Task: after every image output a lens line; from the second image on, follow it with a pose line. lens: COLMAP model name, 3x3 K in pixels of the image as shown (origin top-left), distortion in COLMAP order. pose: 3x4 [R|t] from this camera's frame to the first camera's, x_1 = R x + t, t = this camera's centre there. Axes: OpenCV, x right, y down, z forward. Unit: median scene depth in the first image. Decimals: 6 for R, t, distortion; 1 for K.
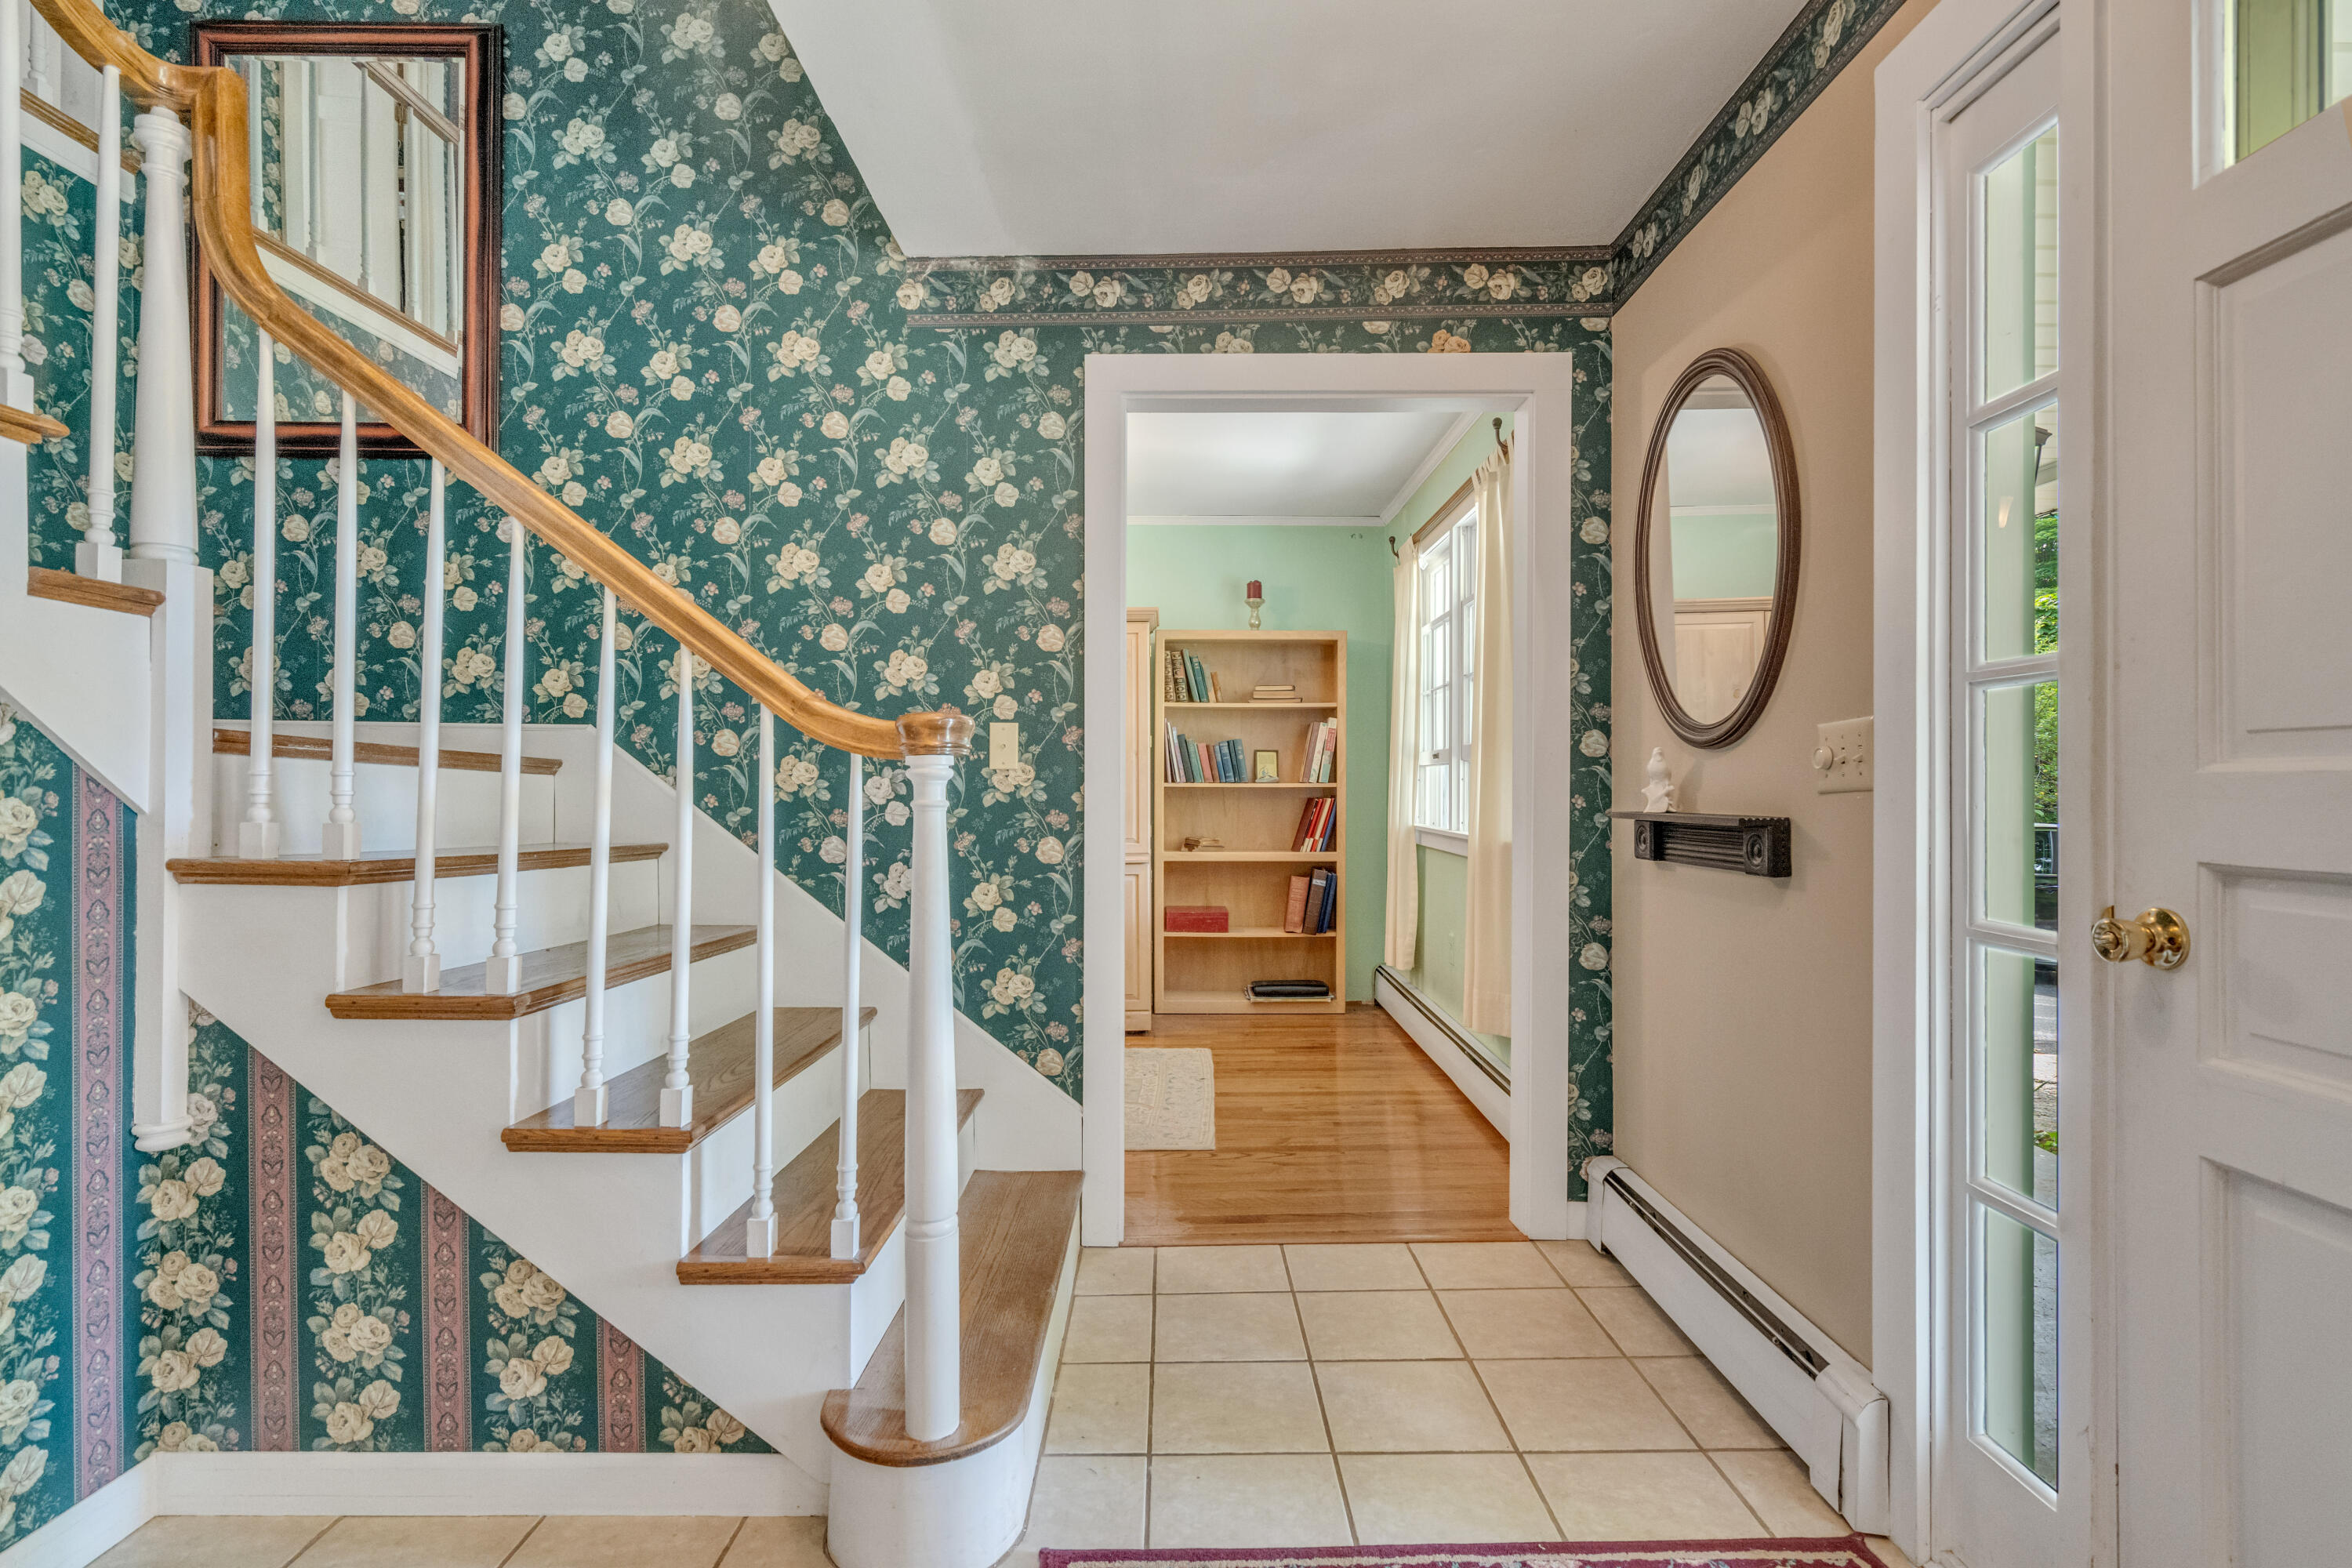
lens RADIAL K [[1106.1, 0, 1182.5], [0, 1106.1, 787.0], [0, 0, 1]] dist [-0.005412, 0.000666]
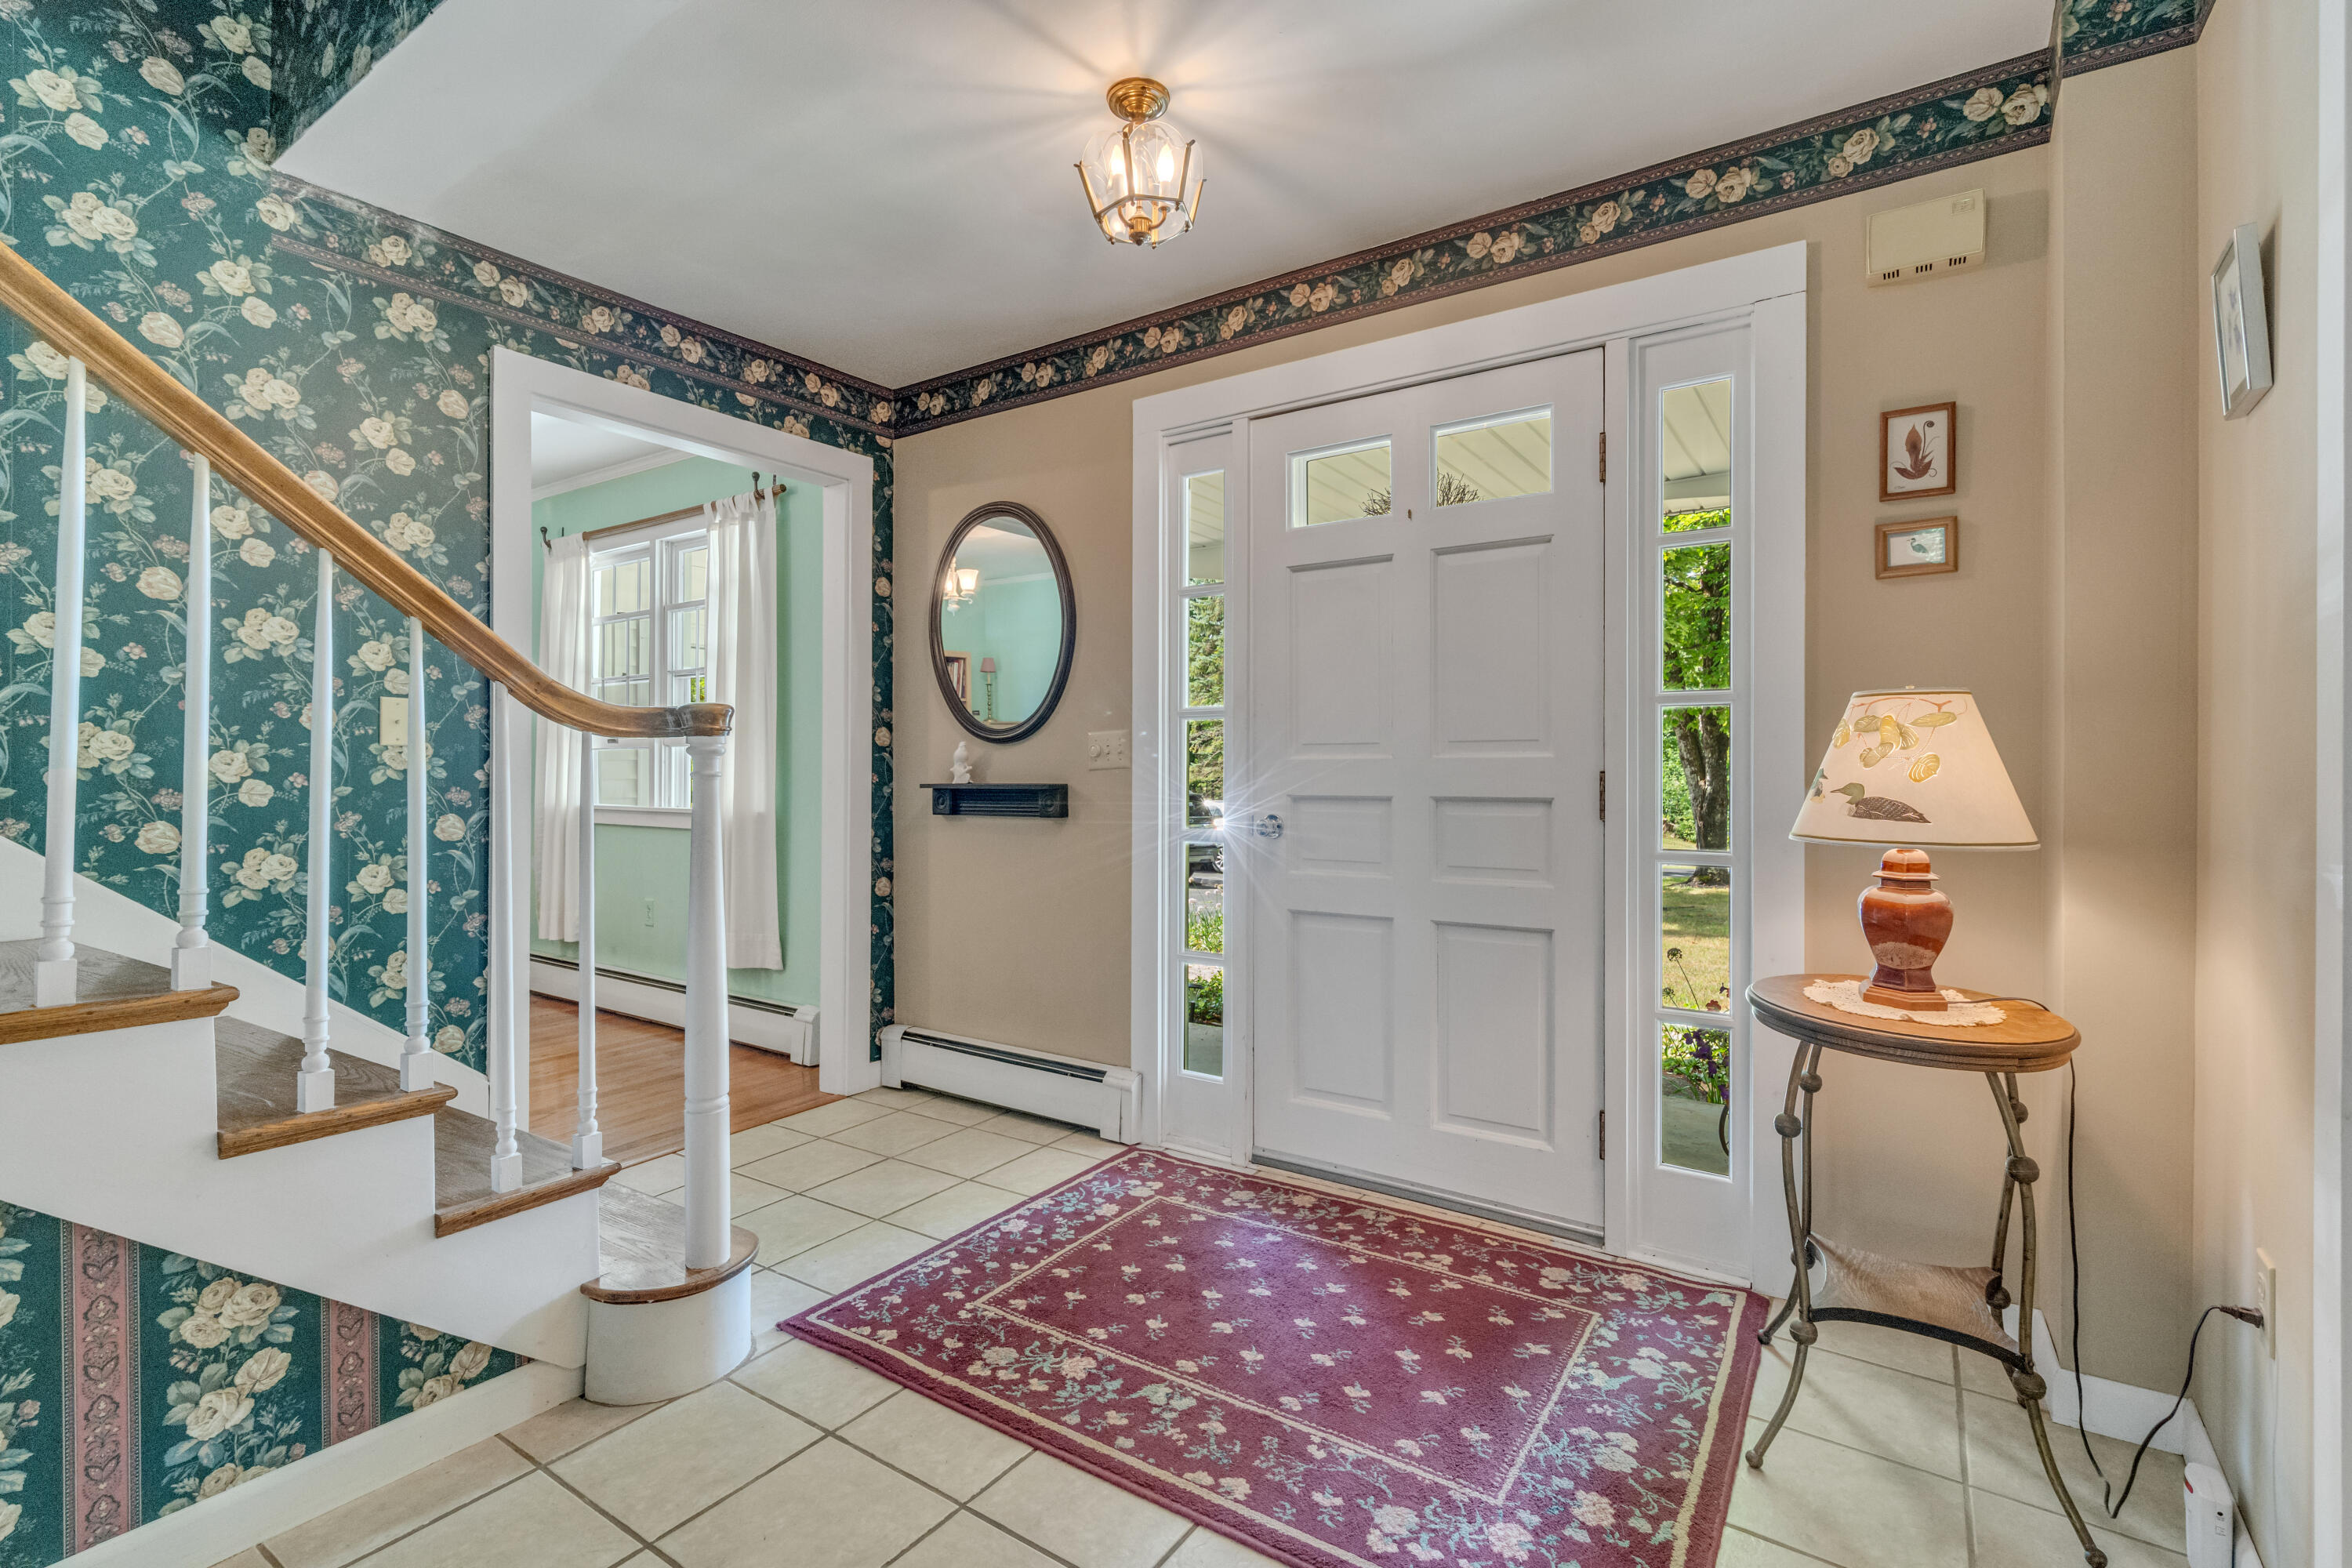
lens RADIAL K [[1058.8, 0, 1173.4], [0, 1058.8, 772.9], [0, 0, 1]] dist [-0.001027, -0.000499]
pose [[0.571352, 0.001293, 0.820704, -0.533048], [-0.001454, 0.999999, -0.000563, 0.007249], [-0.820704, -0.000872, 0.571354, -0.084850]]
